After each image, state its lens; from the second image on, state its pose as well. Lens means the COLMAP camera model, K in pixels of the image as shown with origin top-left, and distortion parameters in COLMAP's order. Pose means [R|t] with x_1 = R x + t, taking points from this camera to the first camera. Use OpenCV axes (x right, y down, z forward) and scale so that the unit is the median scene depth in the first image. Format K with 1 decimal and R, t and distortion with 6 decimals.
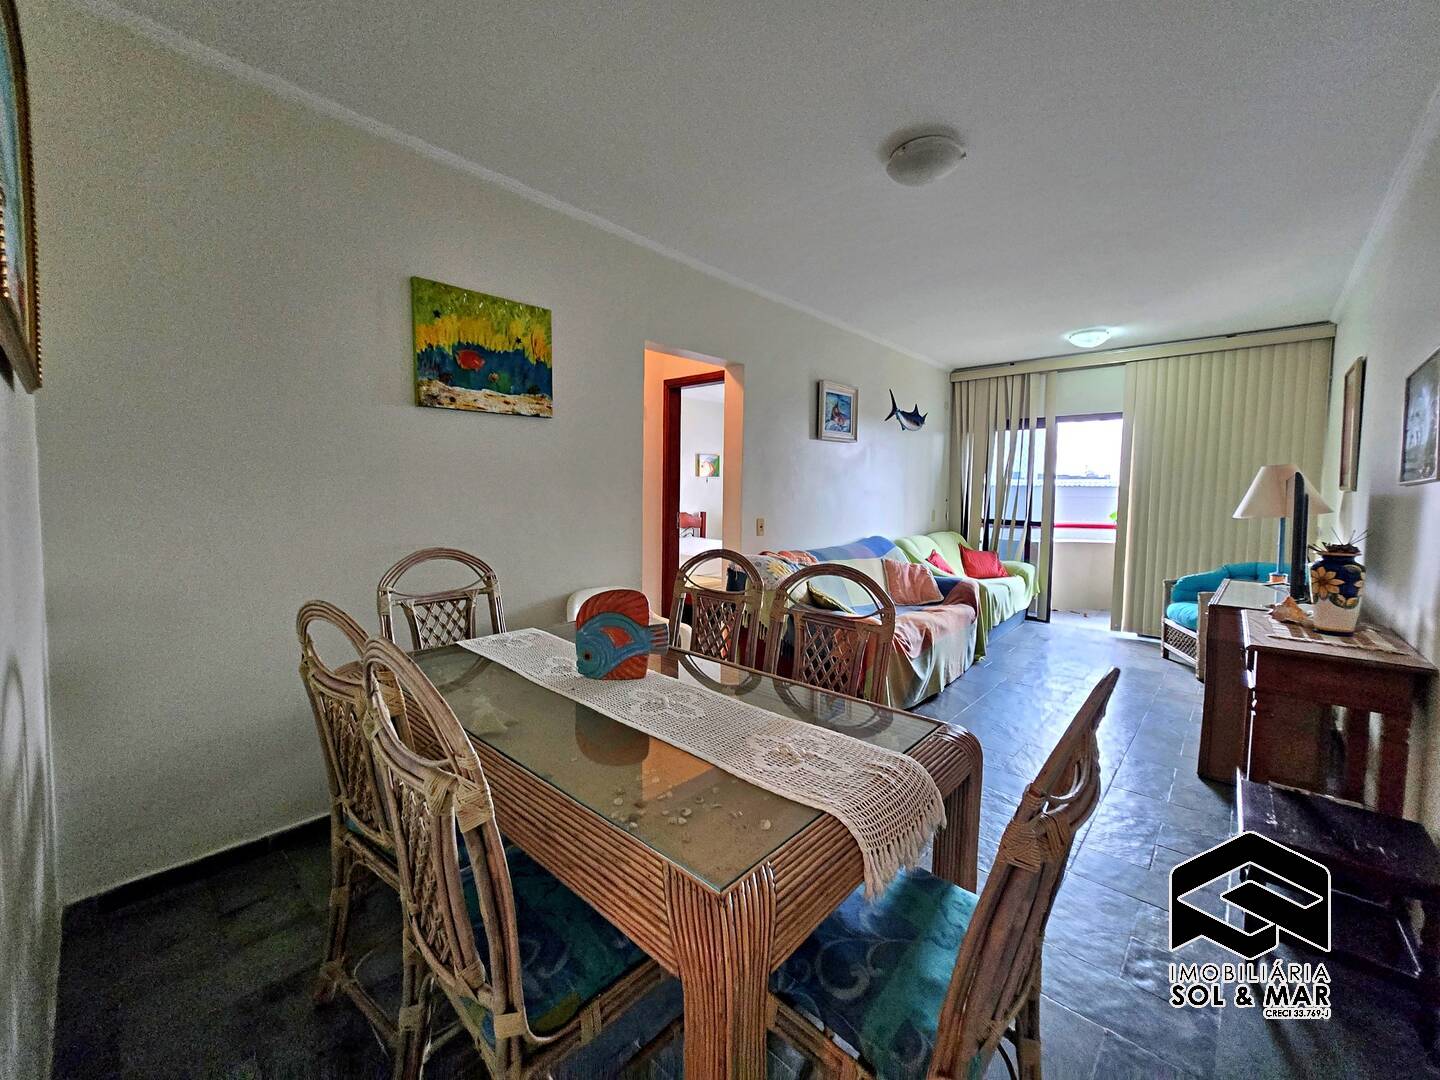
lens RADIAL K [[574.6, 0, 724.4], [0, 574.6, 528.3], [0, 0, 1]] dist [0.004325, -0.000324]
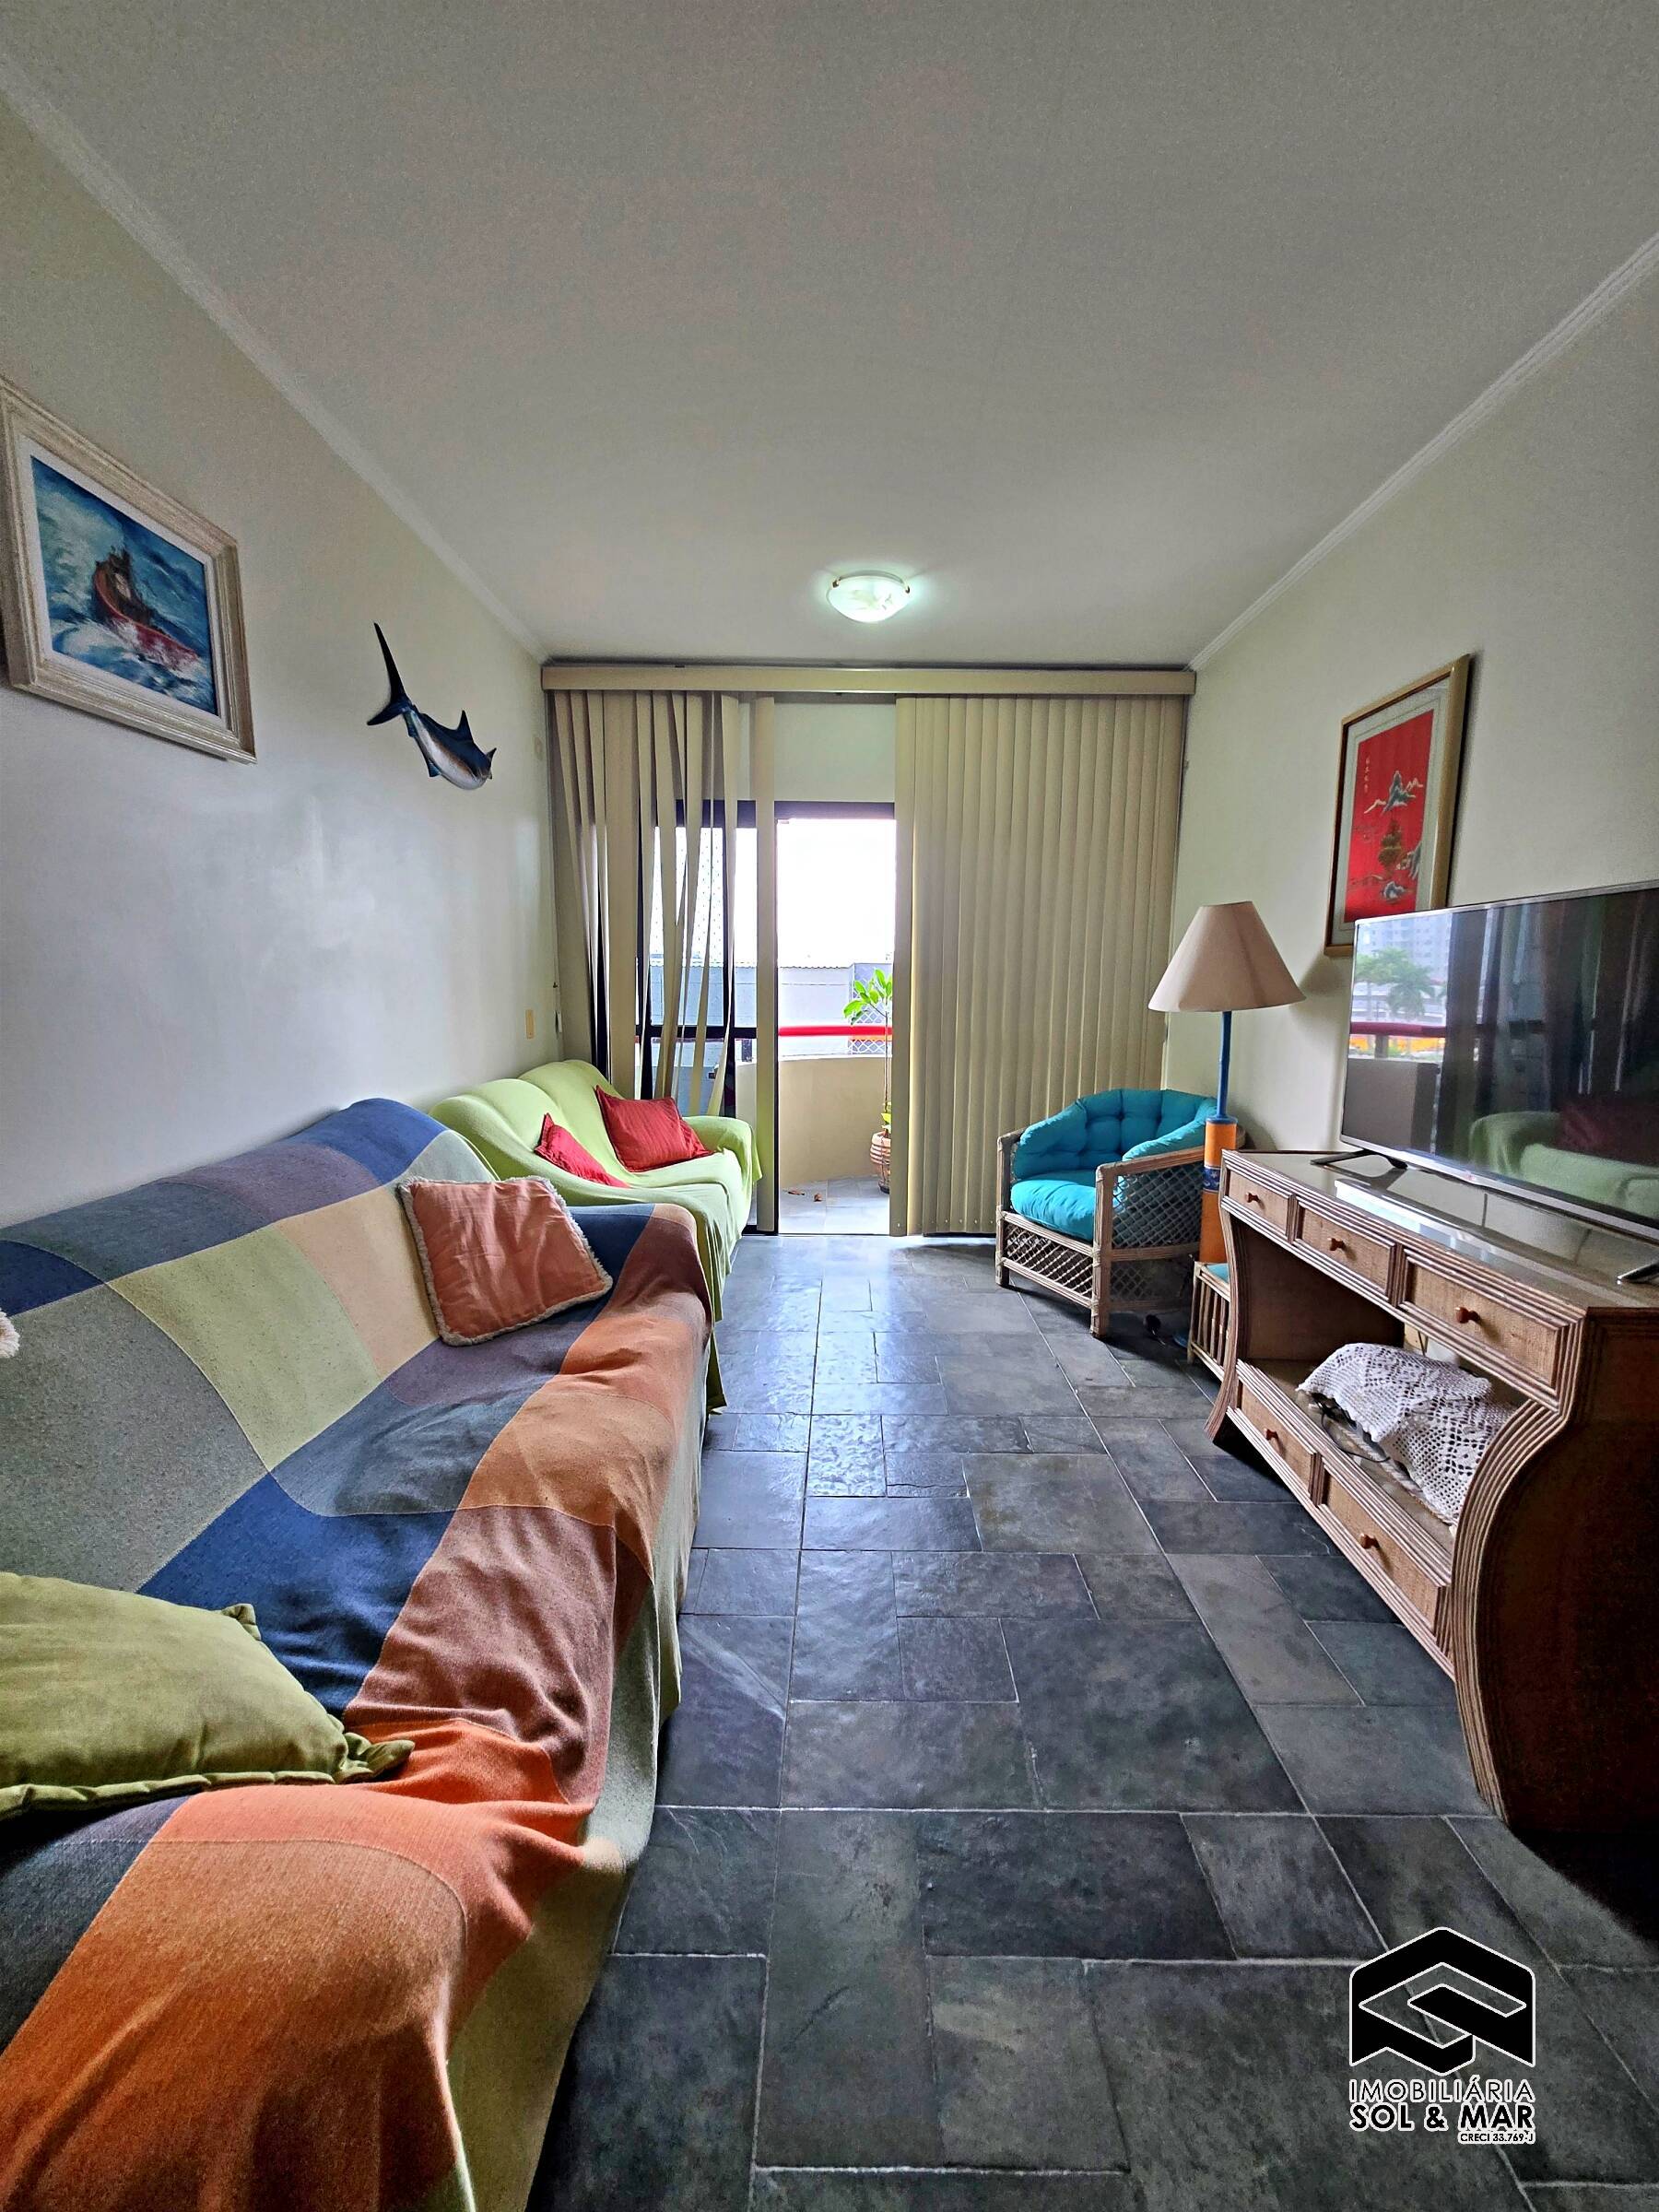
lens RADIAL K [[882.7, 0, 839.0], [0, 882.7, 1104.0], [0, 0, 1]] dist [0.004325, -0.000324]
pose [[0.748183, -0.097169, 0.656339, 0.133006], [0.046509, 0.994465, 0.094211, -0.016671], [-0.661861, -0.039961, 0.748561, 0.455700]]
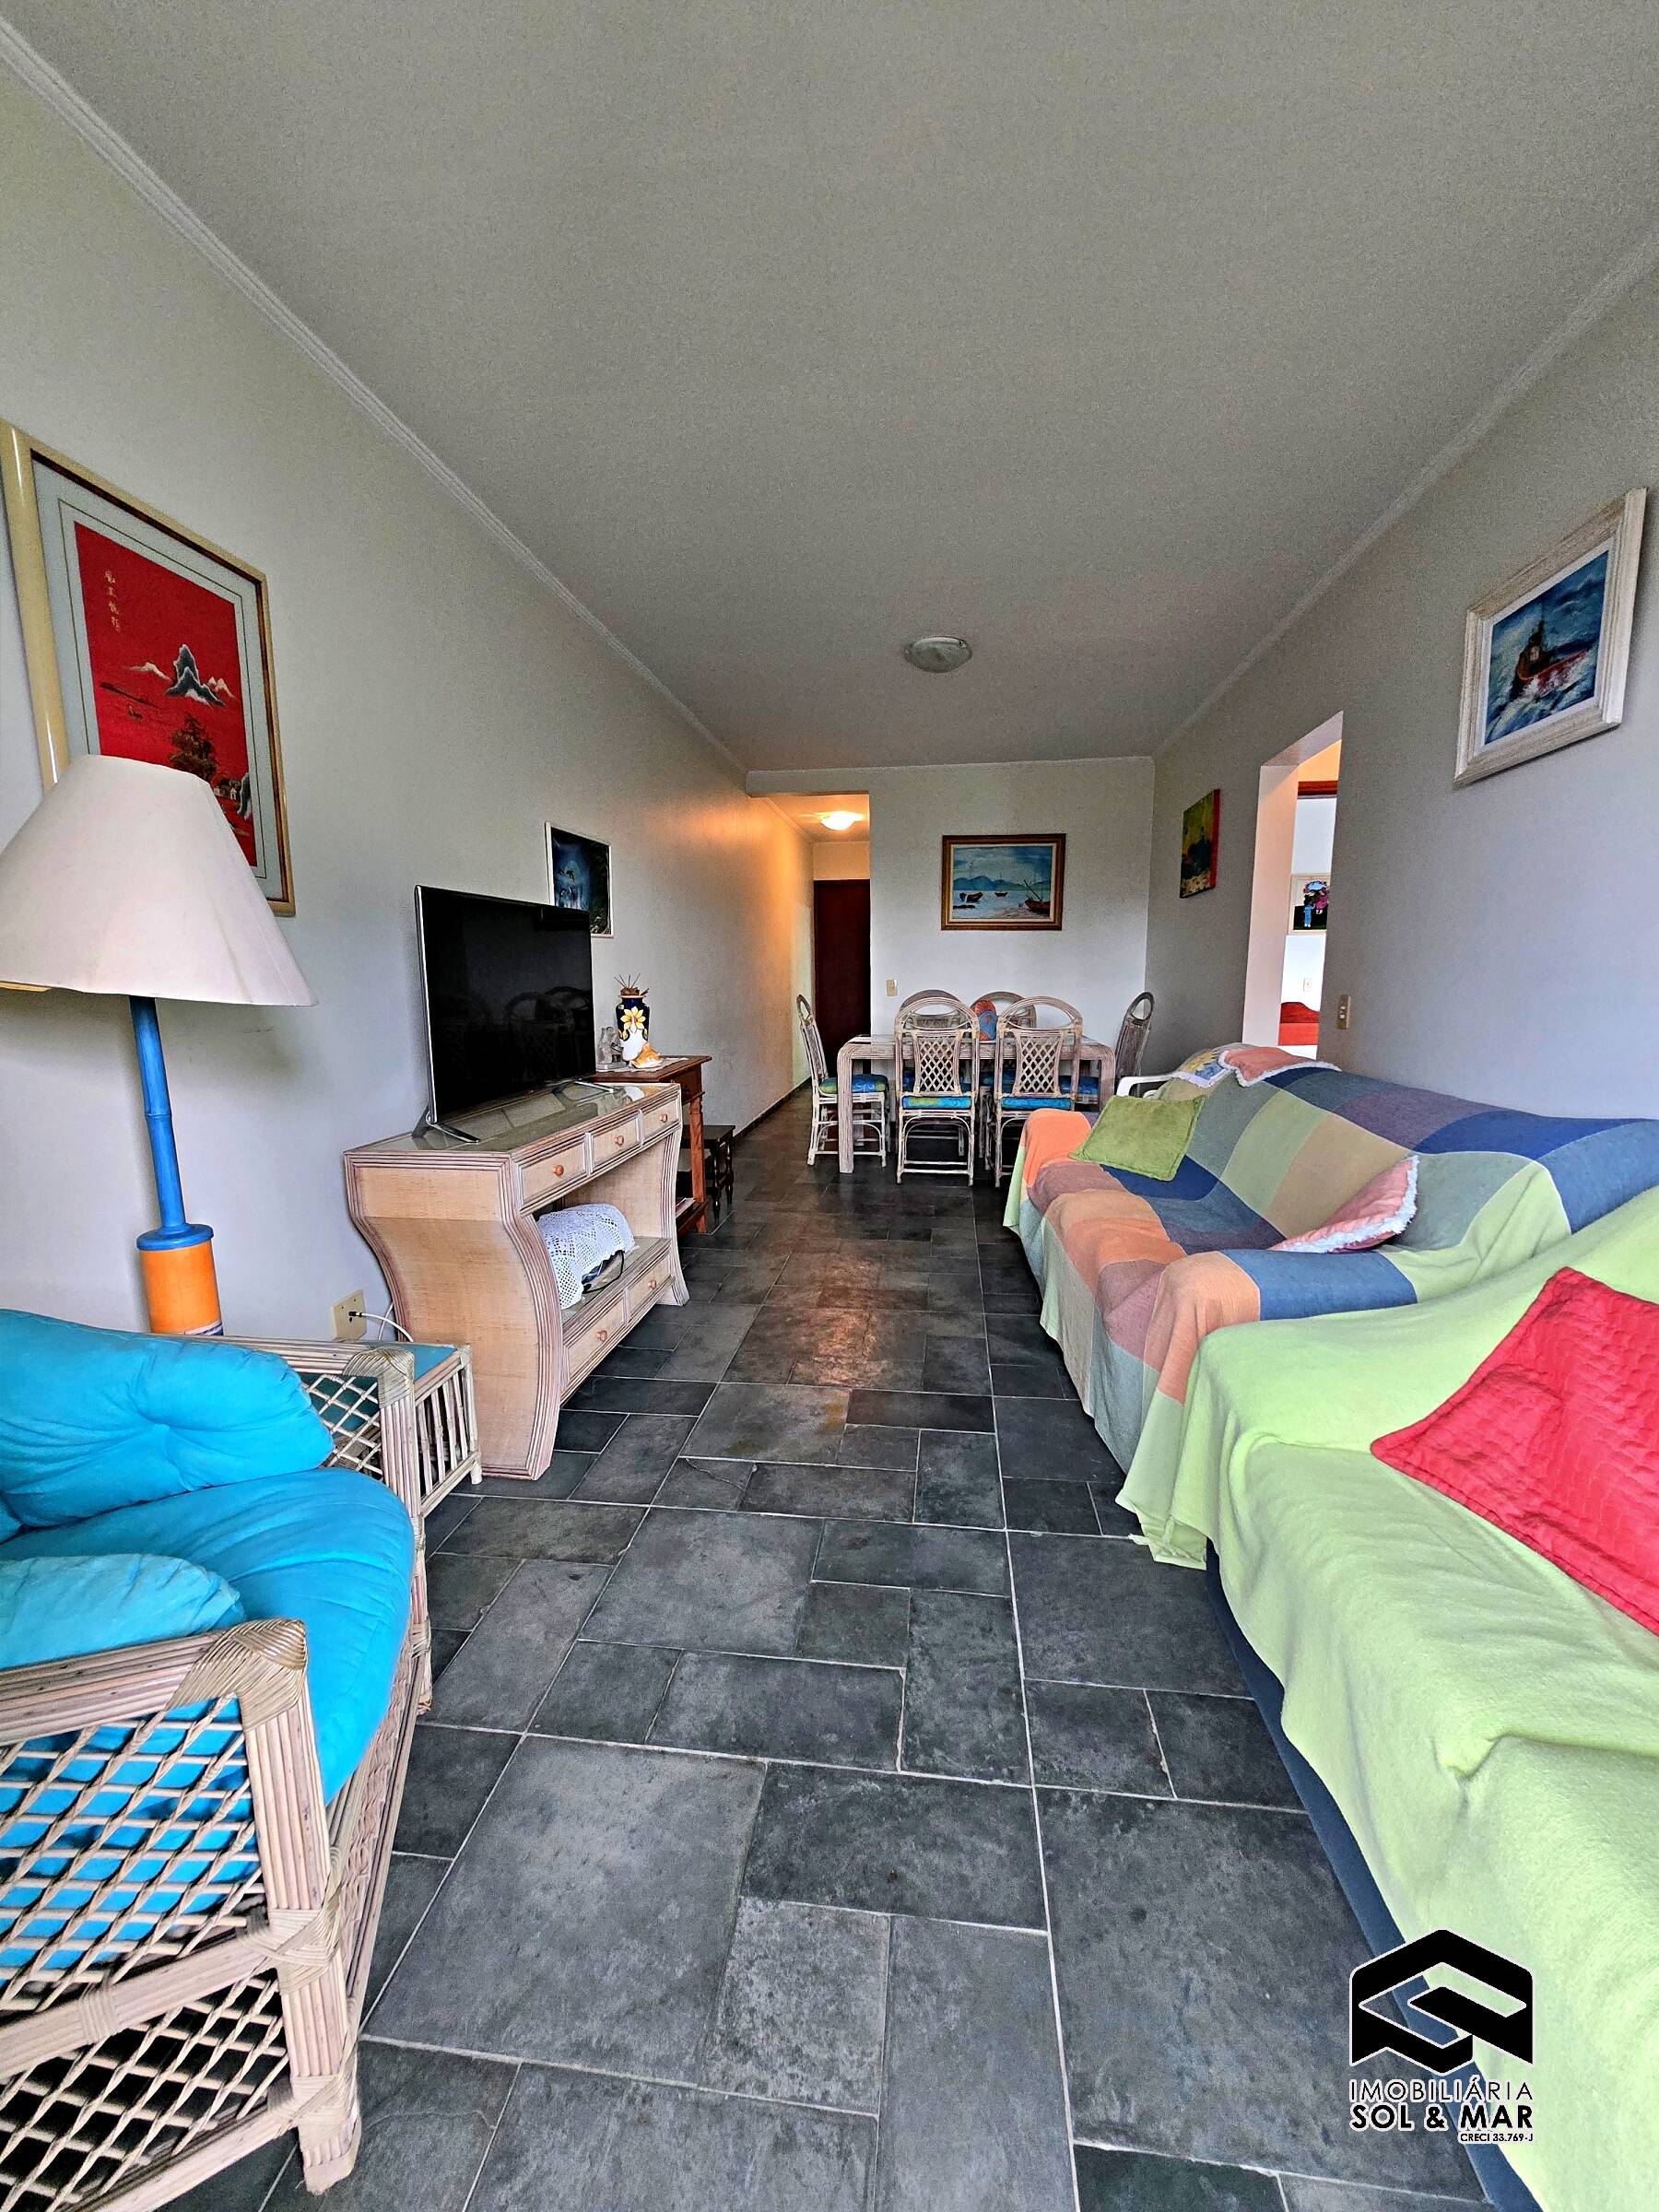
lens RADIAL K [[882.7, 0, 833.3], [0, 882.7, 1102.2], [0, 0, 1]] dist [0.004325, -0.000324]
pose [[-0.825124, 0.081641, -0.559022, 0.665747], [-0.035496, 0.980057, 0.195522, -0.040026], [0.563835, 0.181173, -0.805770, 1.035900]]
